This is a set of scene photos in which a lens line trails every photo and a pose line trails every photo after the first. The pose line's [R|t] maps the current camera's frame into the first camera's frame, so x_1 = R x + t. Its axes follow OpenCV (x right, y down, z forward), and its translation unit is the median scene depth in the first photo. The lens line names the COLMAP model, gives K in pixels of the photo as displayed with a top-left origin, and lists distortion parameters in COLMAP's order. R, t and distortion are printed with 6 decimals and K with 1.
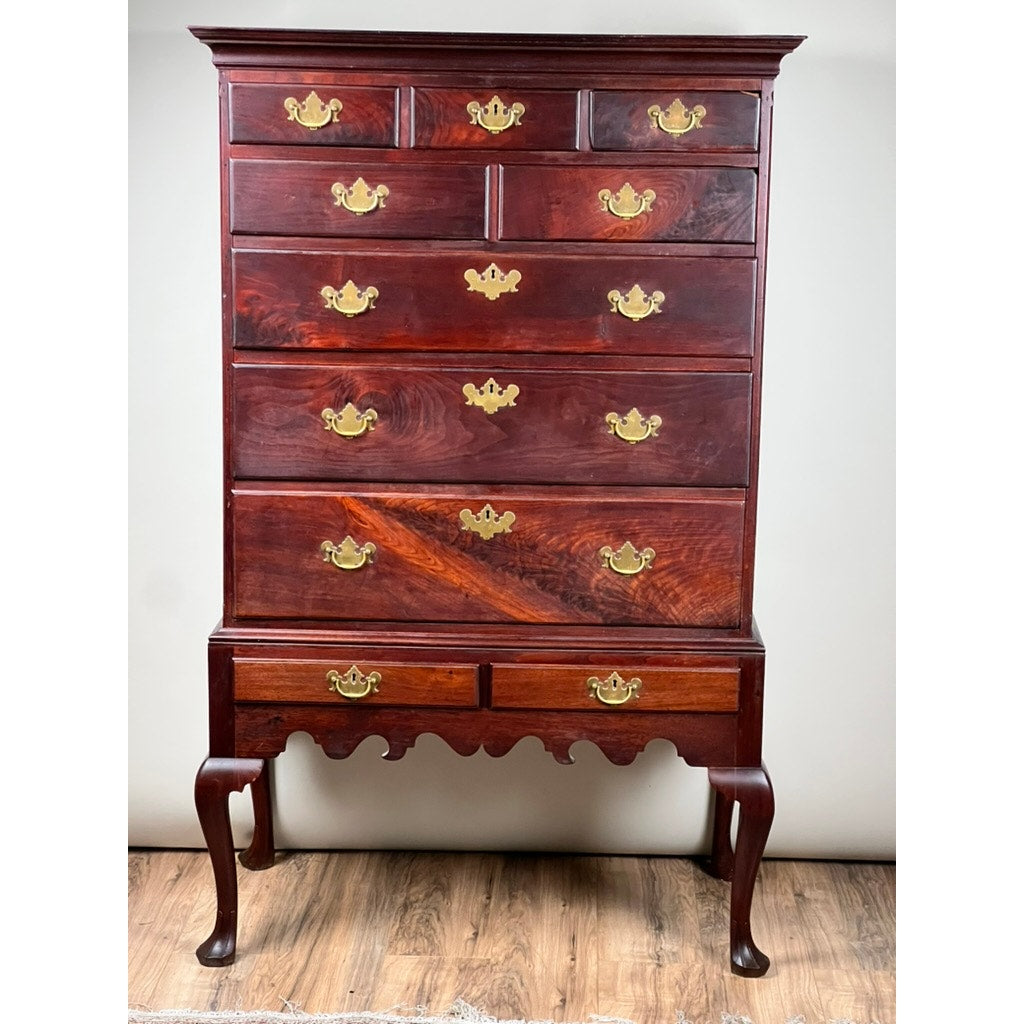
lens RADIAL K [[2346.0, 0, 515.6], [0, 2346.0, 502.1], [0, 0, 1]] dist [0.186256, 0.000000]
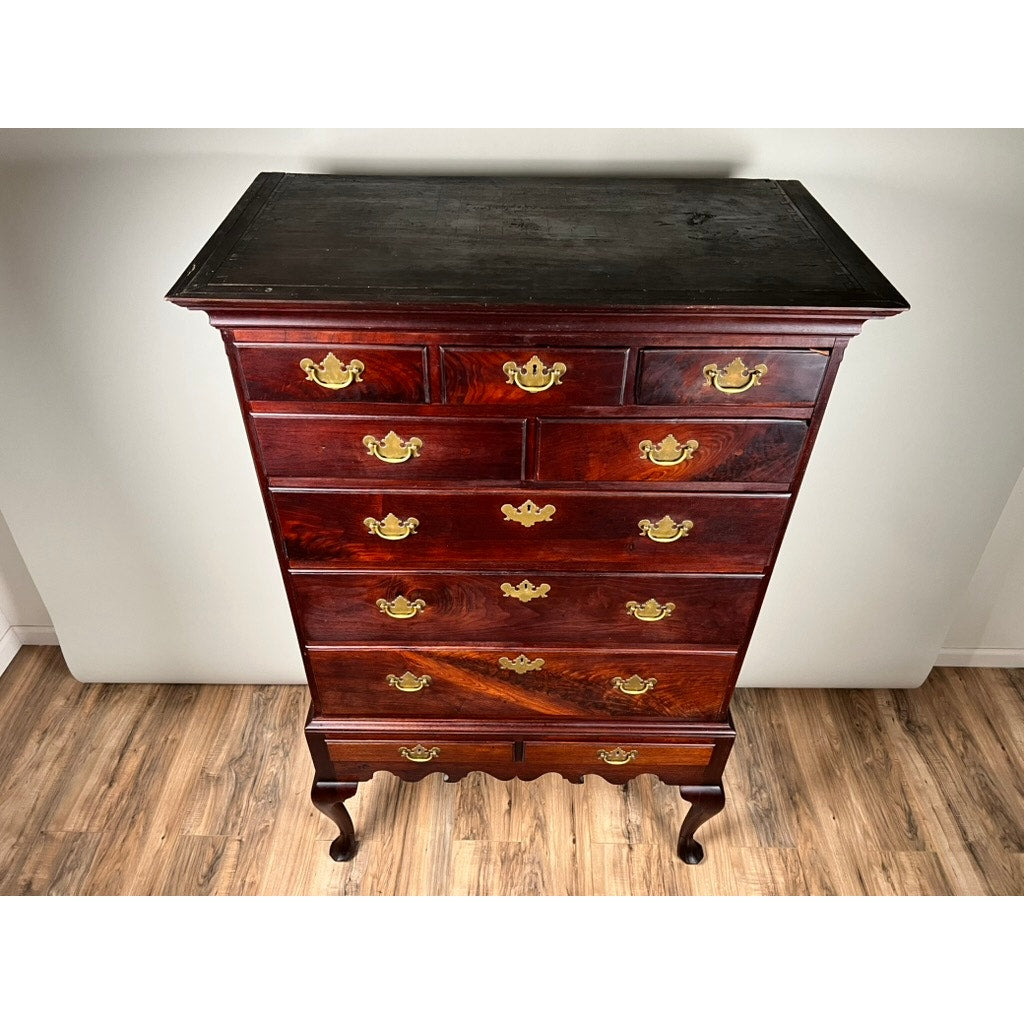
lens RADIAL K [[777.3, 0, 506.2], [0, 777.3, 515.5], [0, 0, 1]] dist [0.037237, -0.040276]
pose [[0.999849, -0.015720, 0.007380, -0.021513], [0.010070, 0.871046, 0.491098, -0.254466], [-0.014148, -0.490949, 0.871073, 0.685760]]
